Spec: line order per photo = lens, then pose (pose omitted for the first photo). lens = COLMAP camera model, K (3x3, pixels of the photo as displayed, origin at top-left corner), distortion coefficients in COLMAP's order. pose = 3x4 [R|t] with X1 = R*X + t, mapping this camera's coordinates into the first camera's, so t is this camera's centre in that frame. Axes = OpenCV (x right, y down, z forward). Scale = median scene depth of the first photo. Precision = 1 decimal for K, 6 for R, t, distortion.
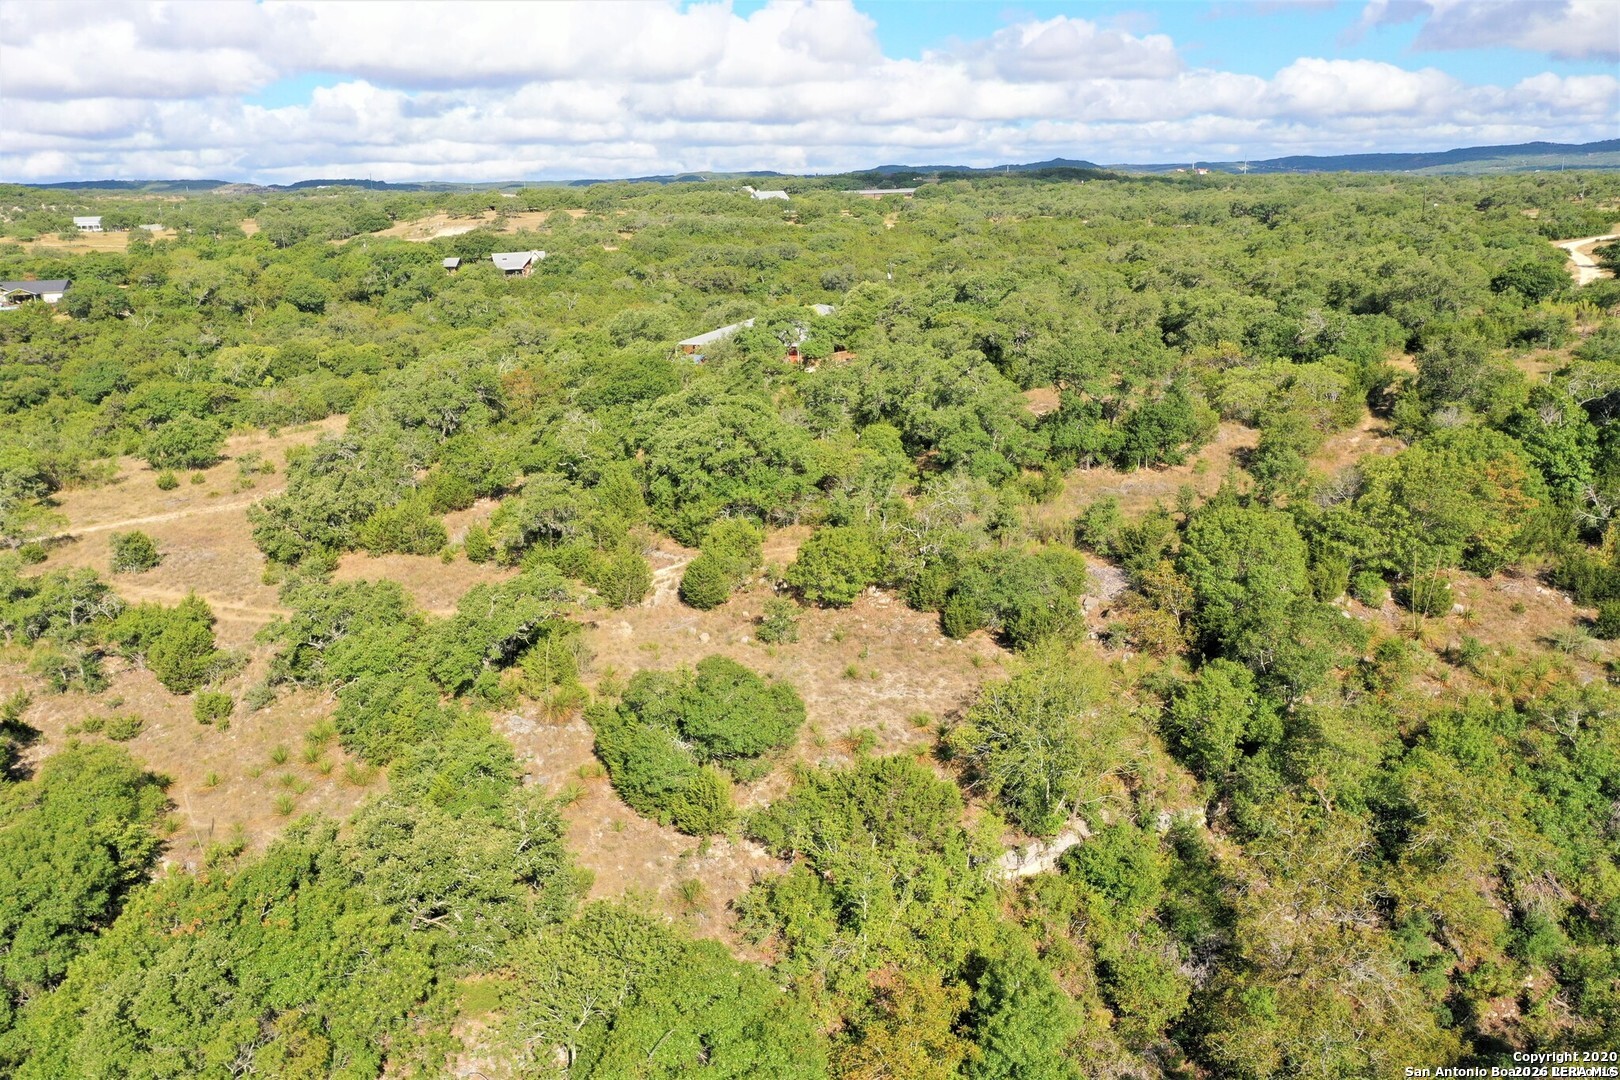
lens RADIAL K [[1292.7, 0, 807.7], [0, 1292.7, 537.6], [0, 0, 1]] dist [0.012428, 0.001516]
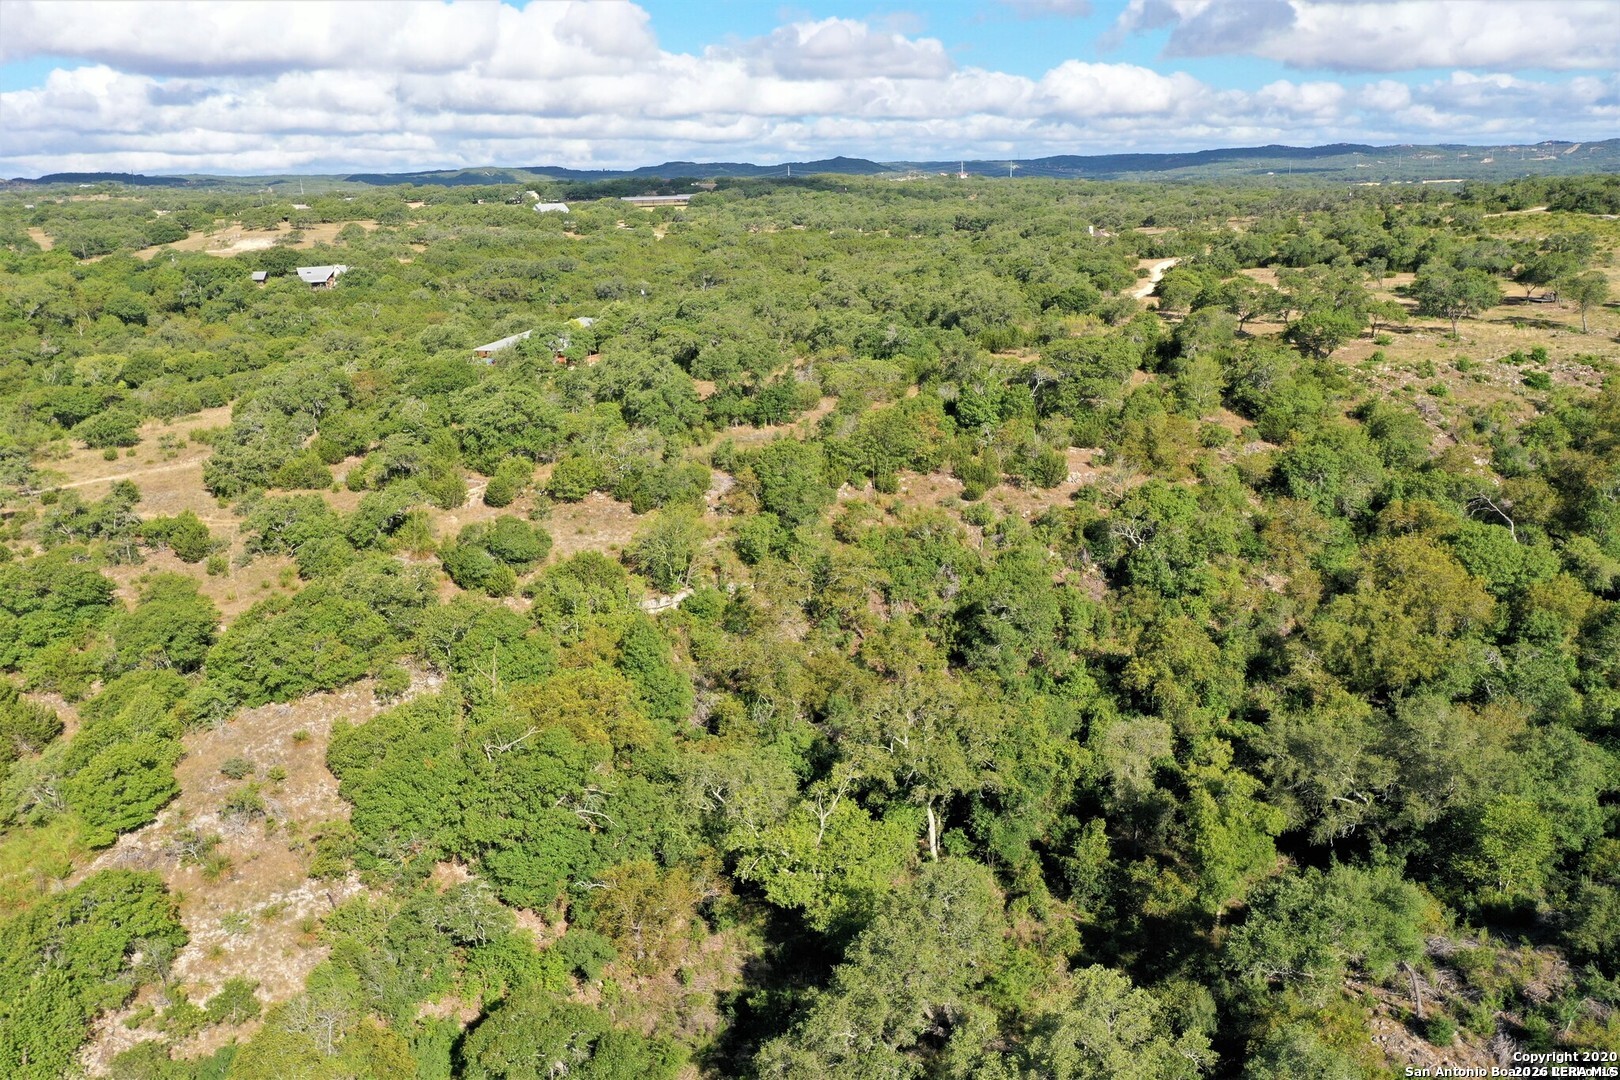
lens RADIAL K [[1292.7, 0, 807.7], [0, 1292.7, 537.6], [0, 0, 1]] dist [0.012428, 0.001516]
pose [[0.987809, -0.037187, 0.151163, 0.053287], [0.036484, 0.999307, 0.007417, 0.079160], [-0.151334, -0.001812, 0.988481, -0.639289]]
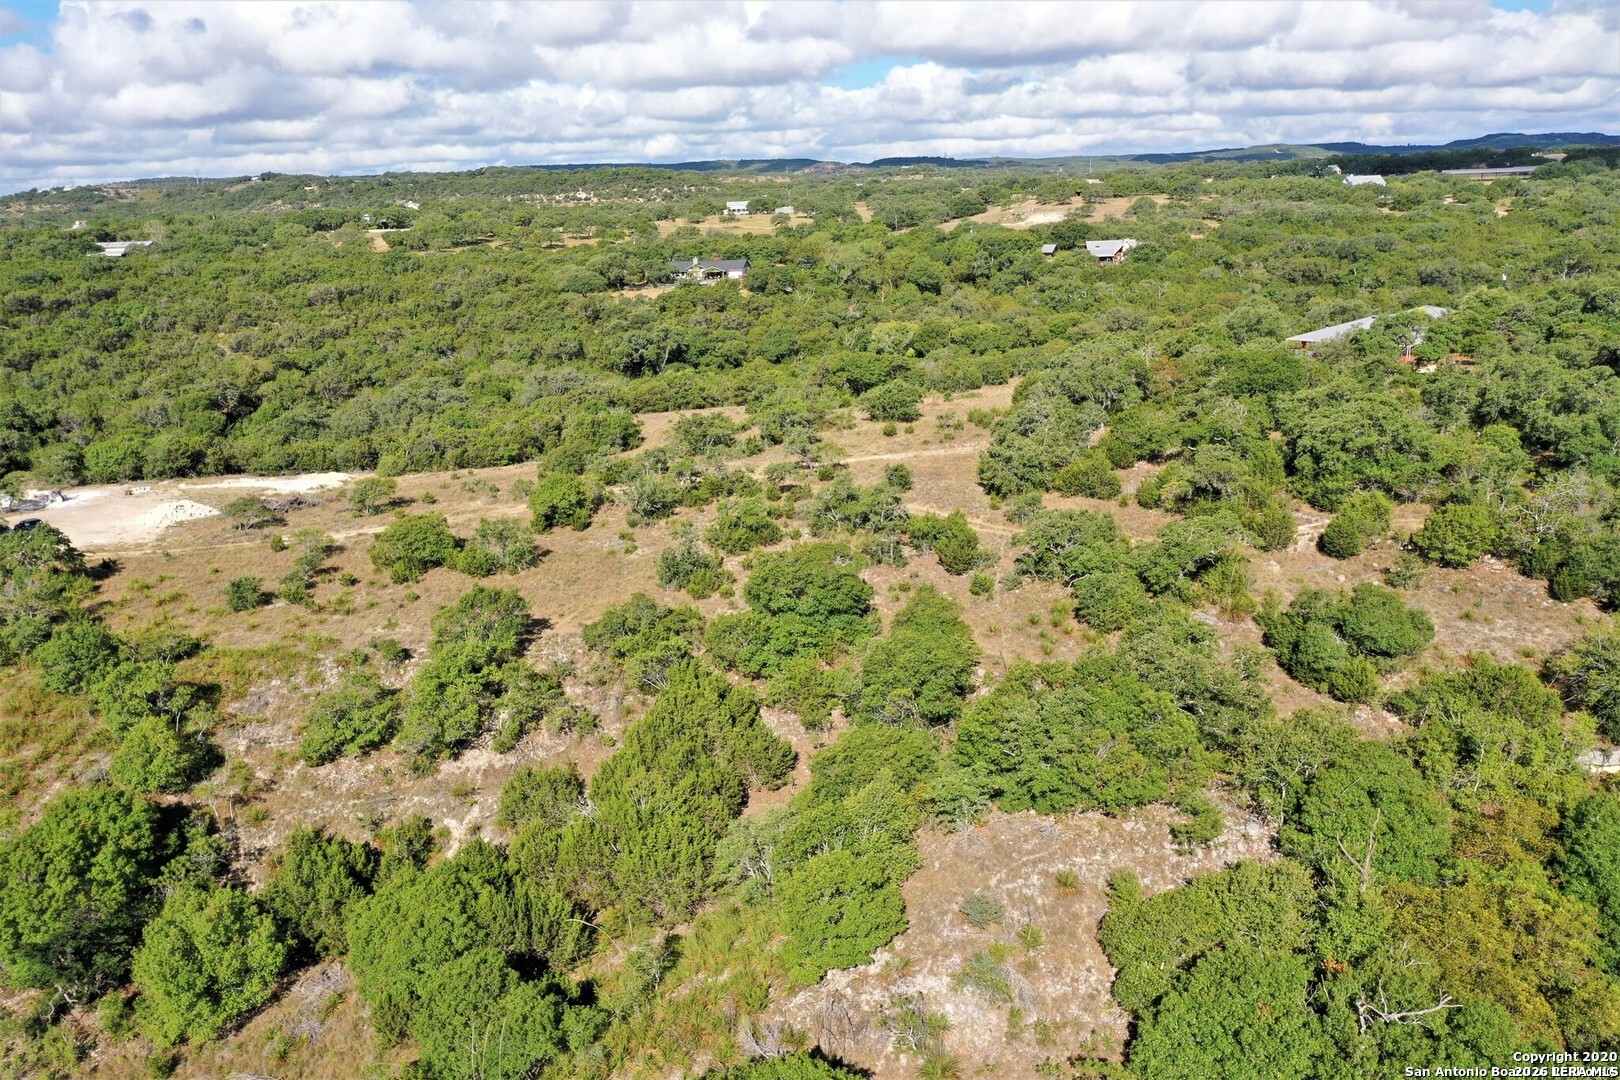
lens RADIAL K [[1292.7, 0, 807.7], [0, 1292.7, 537.6], [0, 0, 1]] dist [0.012428, 0.001516]
pose [[0.917402, 0.104887, -0.383890, -0.058139], [-0.097540, 0.994482, 0.038617, 0.029259], [0.385822, 0.002018, 0.922571, -0.321447]]
